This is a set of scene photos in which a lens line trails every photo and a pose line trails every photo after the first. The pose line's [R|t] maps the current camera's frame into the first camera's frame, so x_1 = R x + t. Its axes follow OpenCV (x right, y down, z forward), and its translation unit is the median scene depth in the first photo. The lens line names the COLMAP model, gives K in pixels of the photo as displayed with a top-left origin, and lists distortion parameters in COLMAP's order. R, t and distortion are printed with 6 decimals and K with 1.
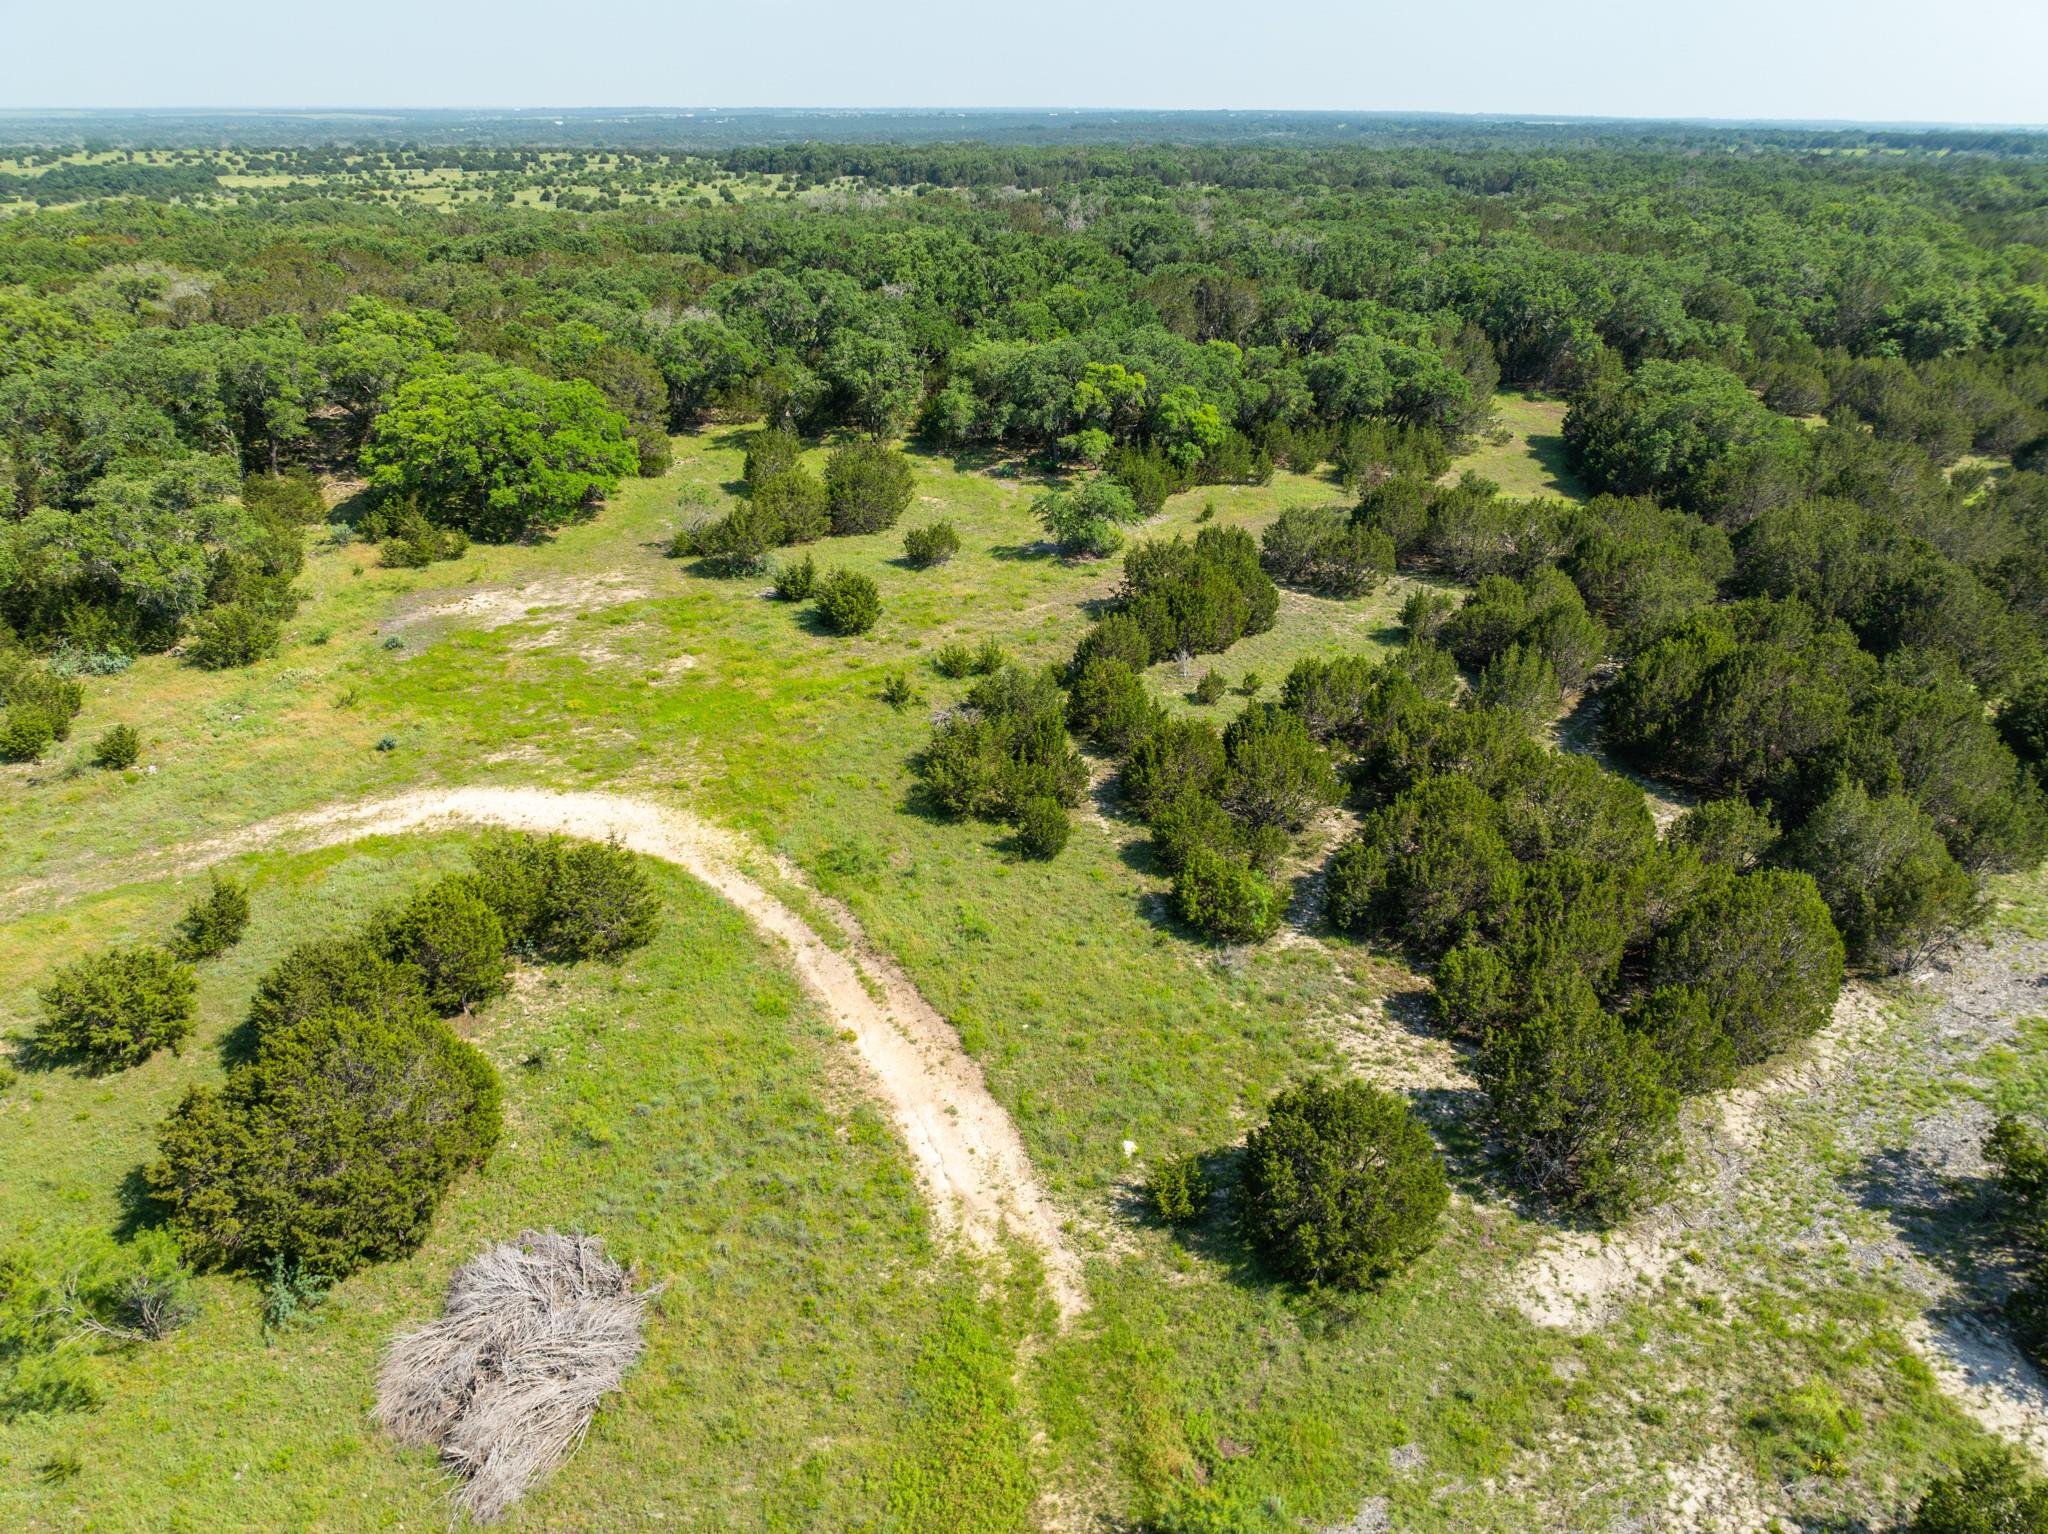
lens RADIAL K [[1438.1, 0, 1024.0], [0, 1438.1, 767.0], [0, 0, 1]] dist [-0.030837, 0.020102]
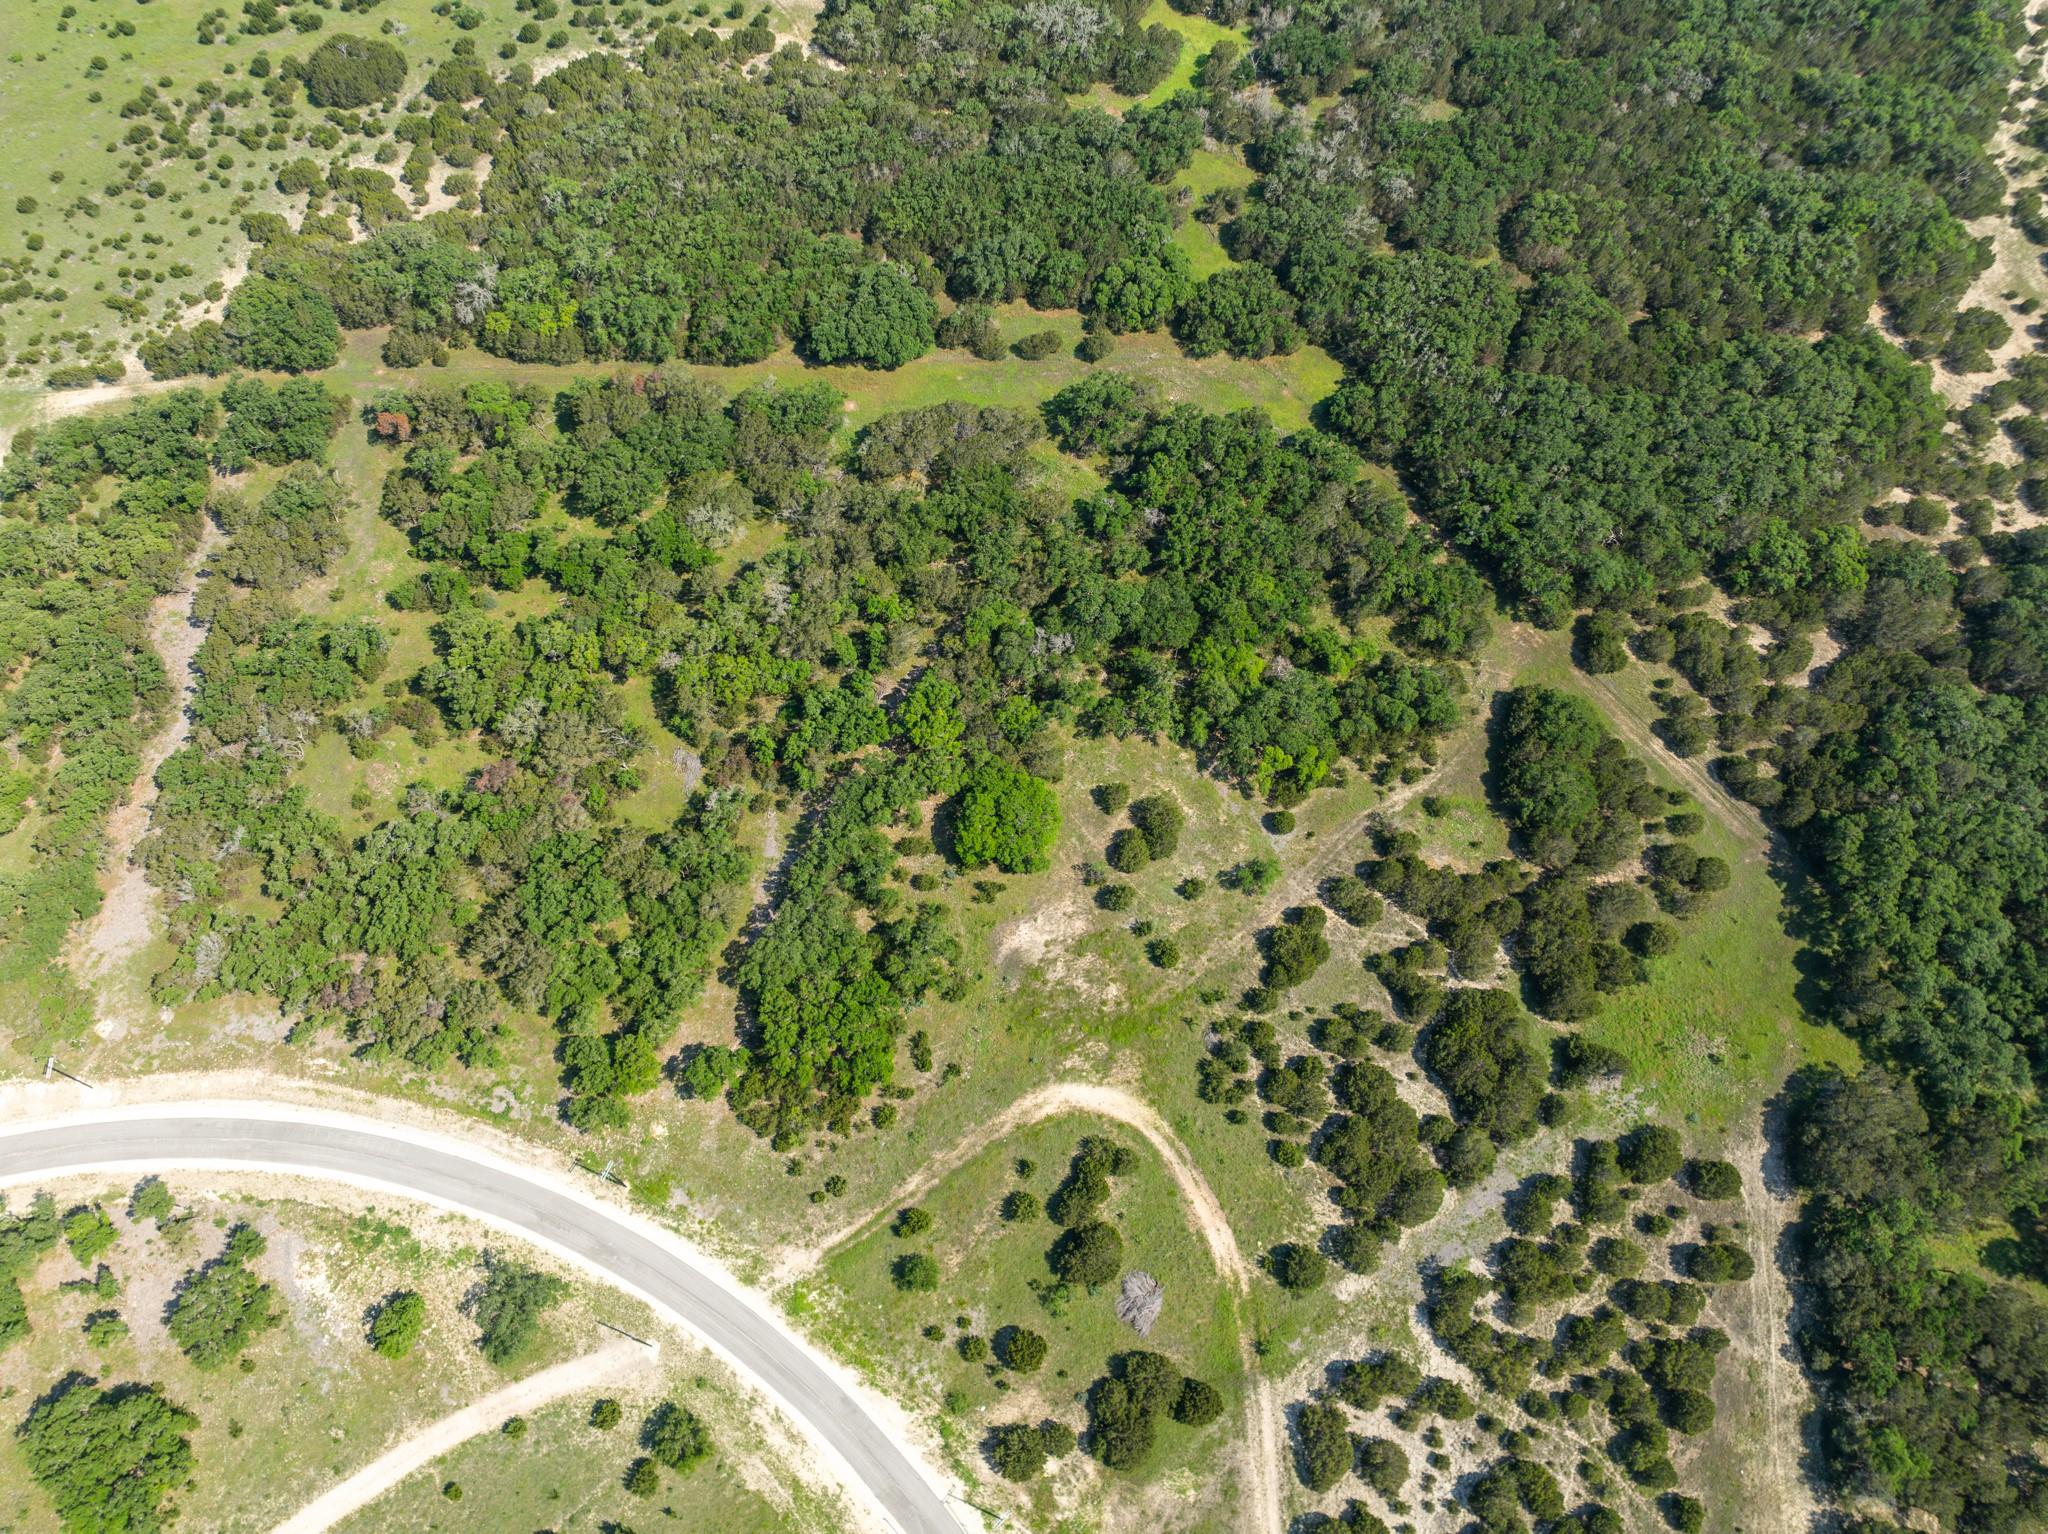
lens RADIAL K [[1456.3, 0, 1024.3], [0, 1456.3, 764.4], [0, 0, 1]] dist [-0.037912, 0.028757]
pose [[0.998655, 0.030503, -0.041937, -0.221518], [0.001627, 0.789870, 0.613272, -1.587937], [0.051832, -0.612515, 0.788758, -0.722116]]
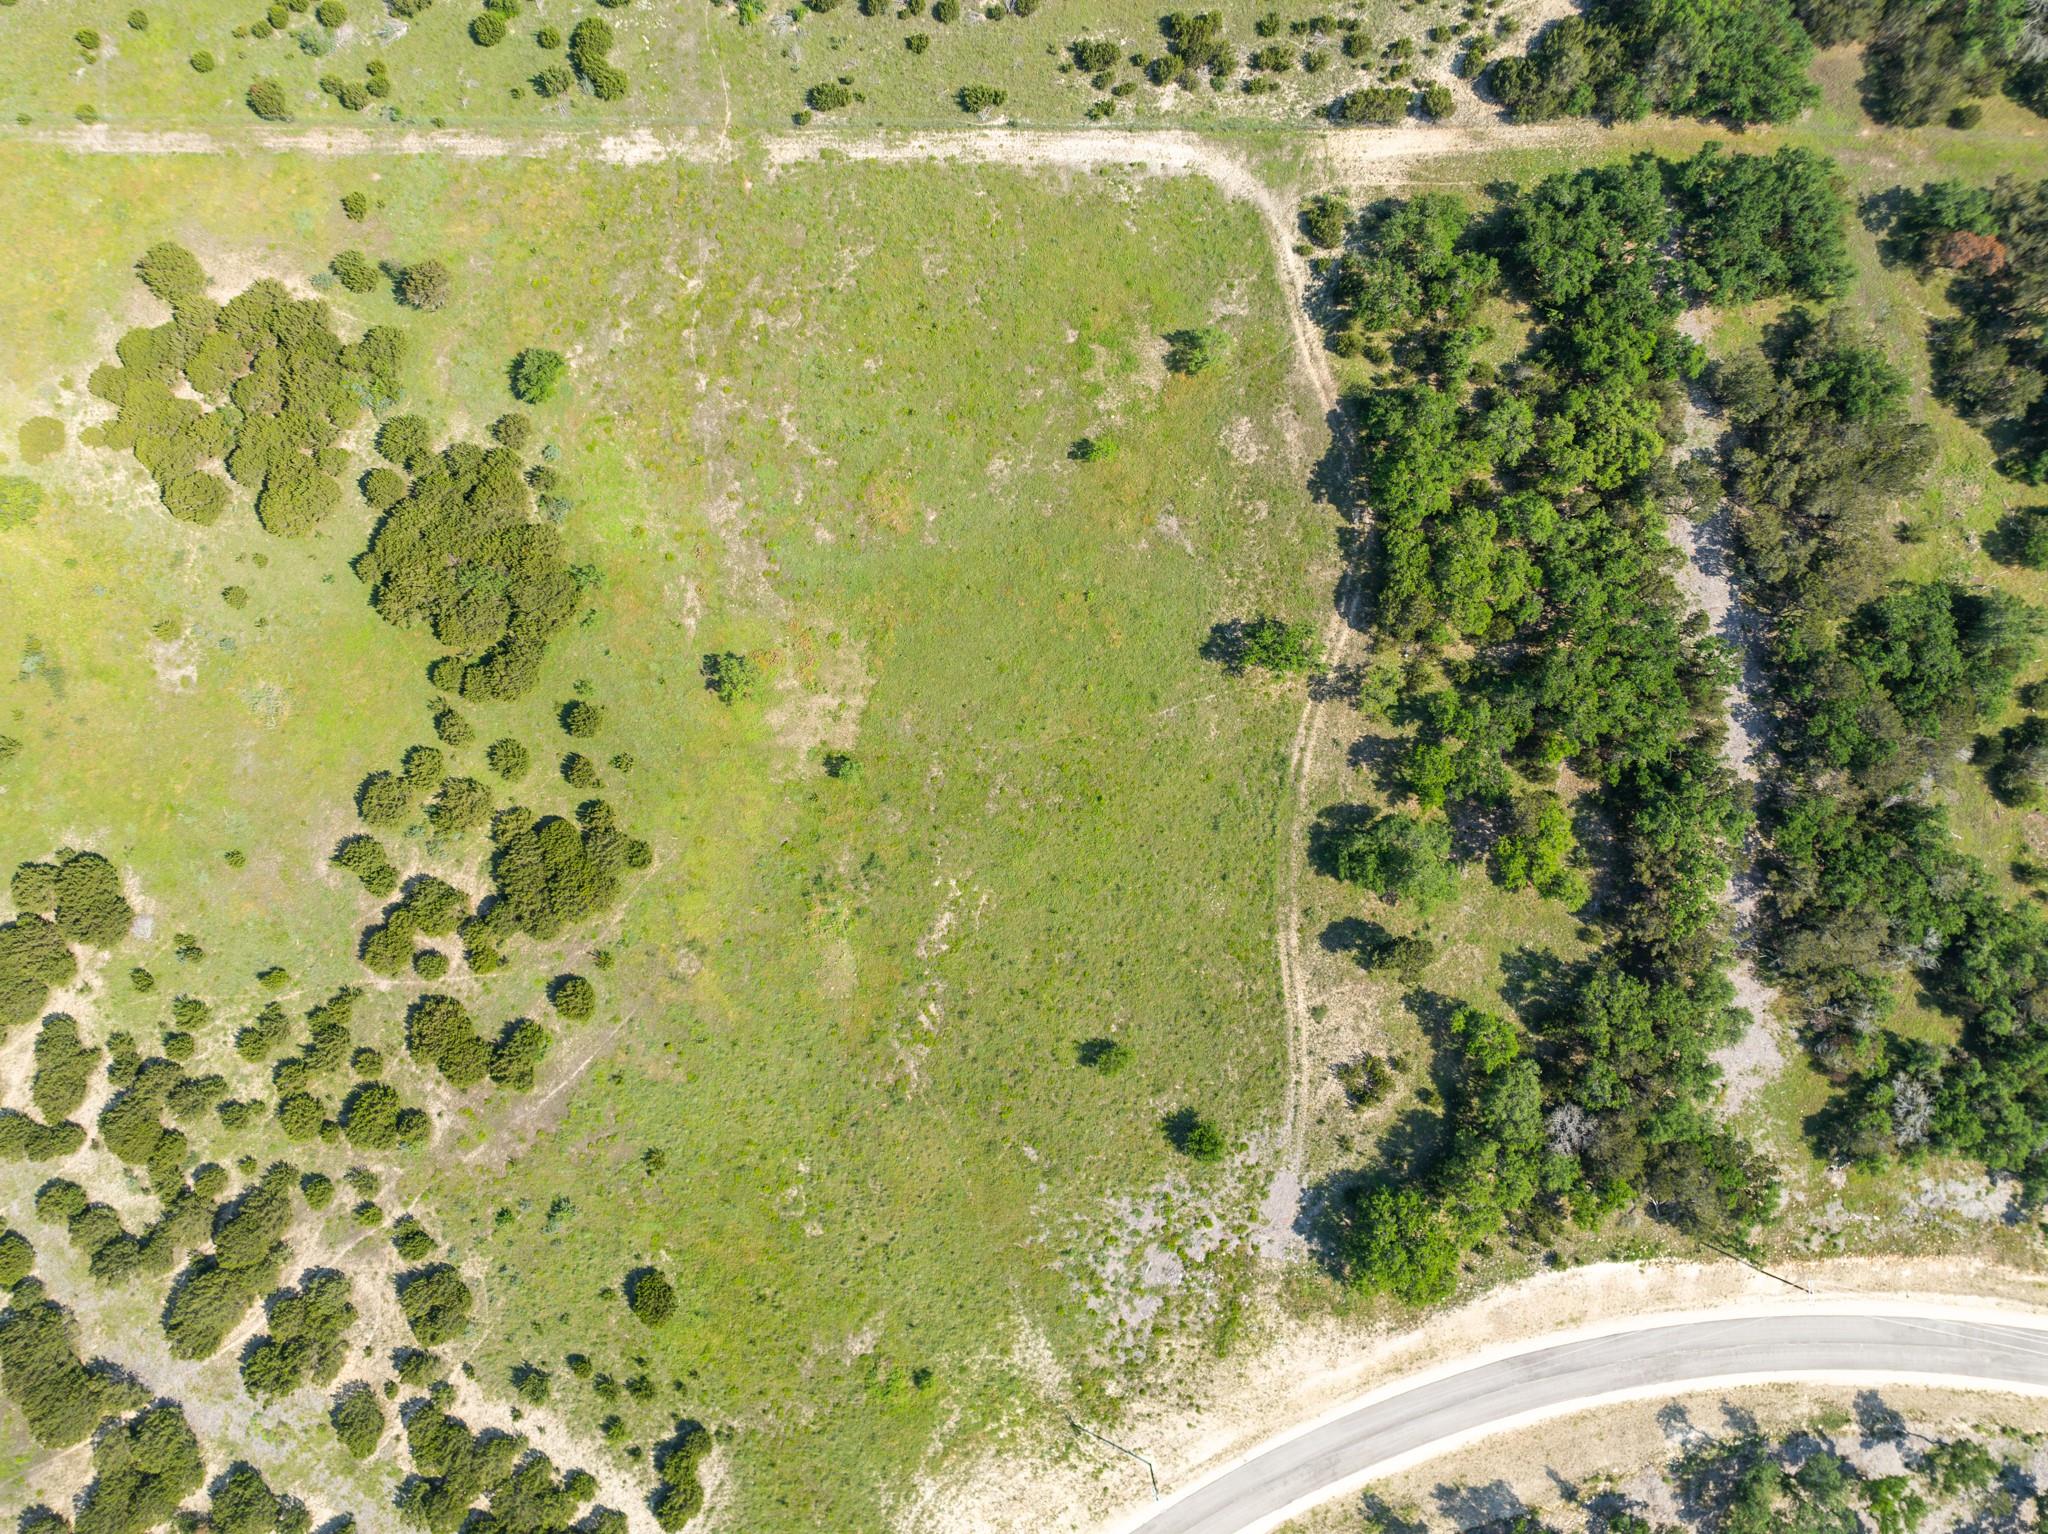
lens RADIAL K [[1438.1, 0, 1024.0], [0, 1438.1, 767.0], [0, 0, 1]] dist [-0.030837, 0.020102]
pose [[0.995422, 0.091744, -0.026813, -2.376949], [-0.025495, 0.525215, 0.850588, -1.557863], [0.092119, -0.846010, 0.525149, 0.100879]]
